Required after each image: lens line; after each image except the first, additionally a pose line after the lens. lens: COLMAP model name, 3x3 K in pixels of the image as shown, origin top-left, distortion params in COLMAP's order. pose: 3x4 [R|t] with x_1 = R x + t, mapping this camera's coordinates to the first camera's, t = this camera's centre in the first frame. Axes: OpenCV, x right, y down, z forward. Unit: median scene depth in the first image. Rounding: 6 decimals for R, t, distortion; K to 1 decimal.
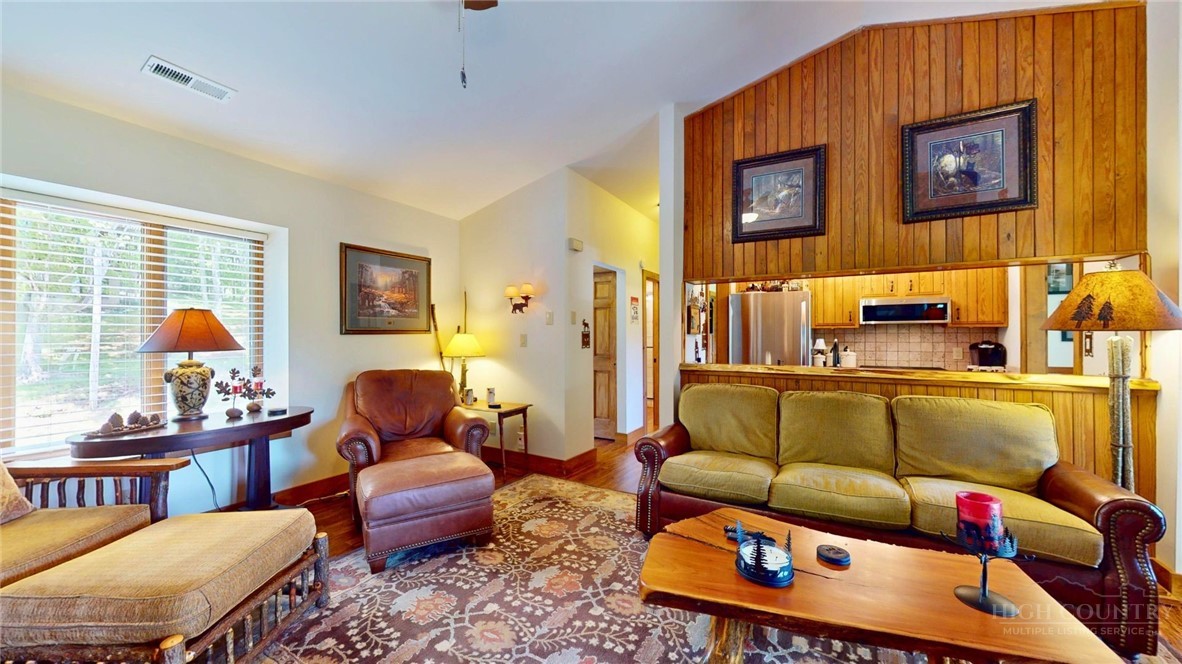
lens RADIAL K [[434.5, 0, 595.4], [0, 434.5, 331.1], [0, 0, 1]] dist [-0.000377, 0.000030]
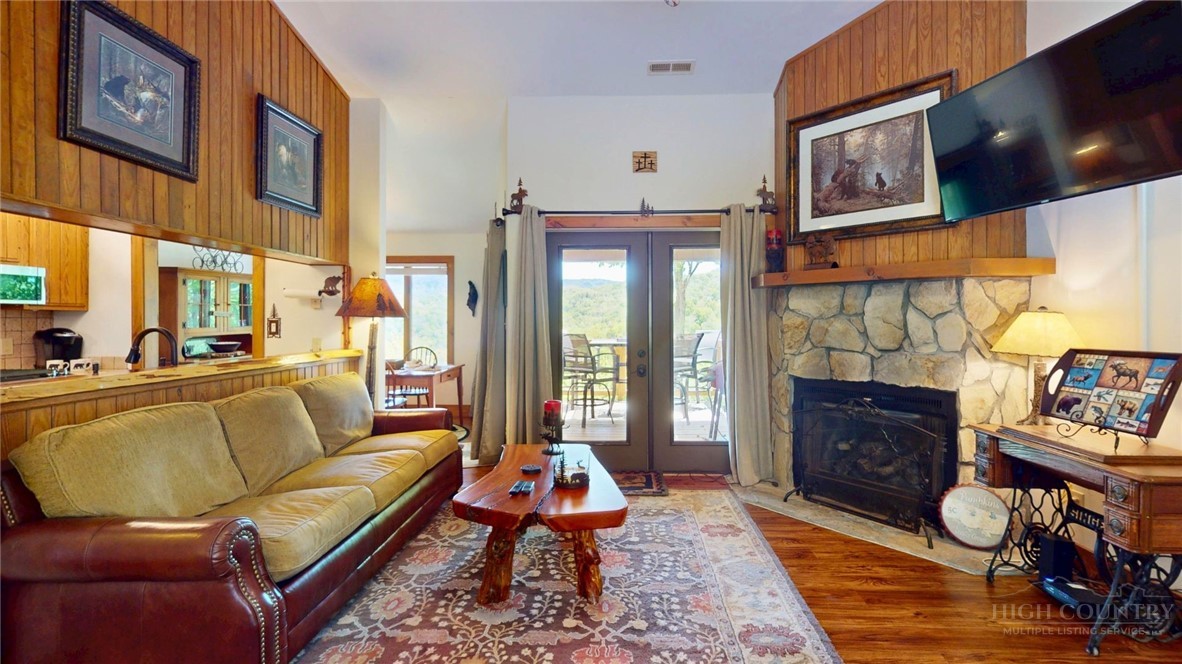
lens RADIAL K [[522.7, 0, 595.0], [0, 522.7, 317.3], [0, 0, 1]] dist [0.004884, 0.000323]
pose [[-0.448385, 0.005185, 0.893826, -0.404653], [-0.007044, 0.999932, -0.009334, 0.004985], [-0.893813, -0.010481, -0.448318, 0.575283]]
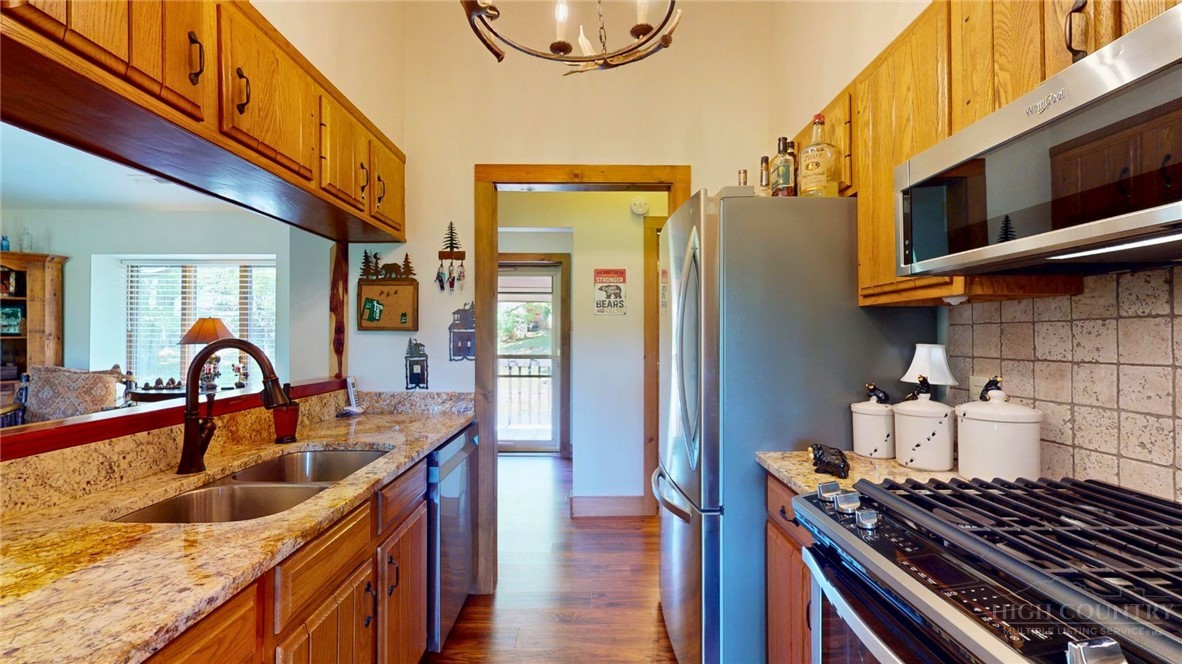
lens RADIAL K [[490.6, 0, 594.9], [0, 490.6, 328.3], [0, 0, 1]] dist [-0.010956, -0.000161]
pose [[0.490750, -0.015397, -0.871164, 0.829911], [0.004578, 0.999876, -0.015093, 0.014016], [0.871288, 0.003419, 0.490760, 0.824179]]
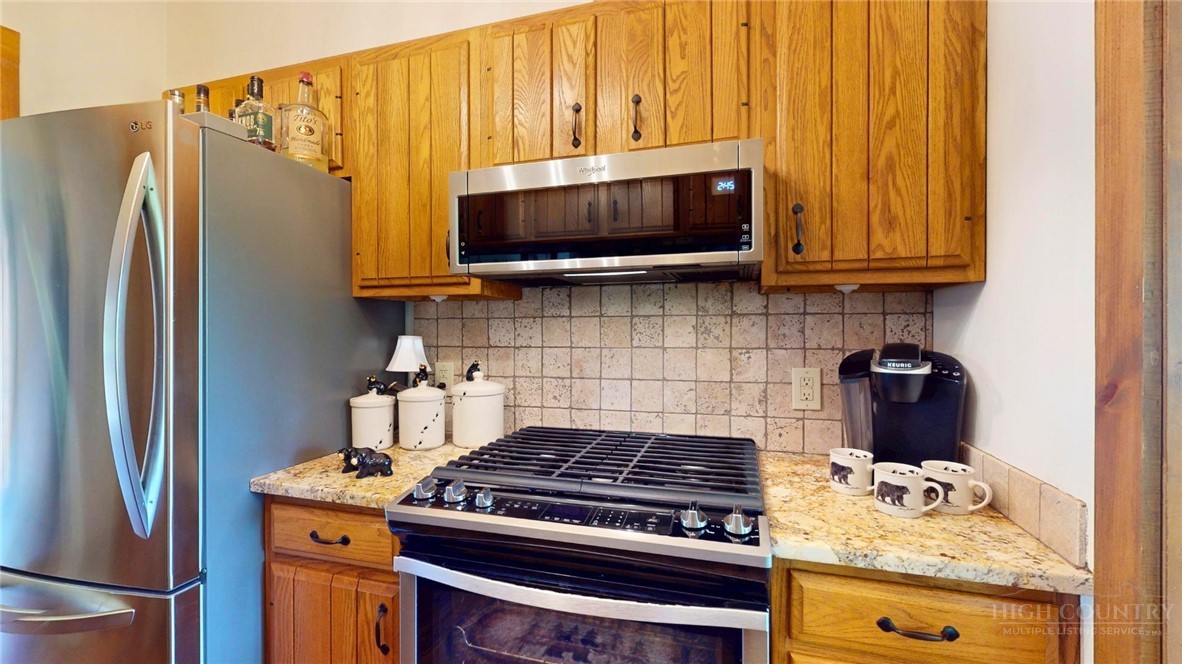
lens RADIAL K [[490.6, 0, 595.0], [0, 490.6, 331.3], [0, 0, 1]] dist [-0.010956, -0.000161]
pose [[0.976055, 0.002177, 0.217512, 0.696296], [-0.003822, 0.999967, 0.007144, 0.014429], [-0.217489, -0.007804, 0.976031, 0.794919]]
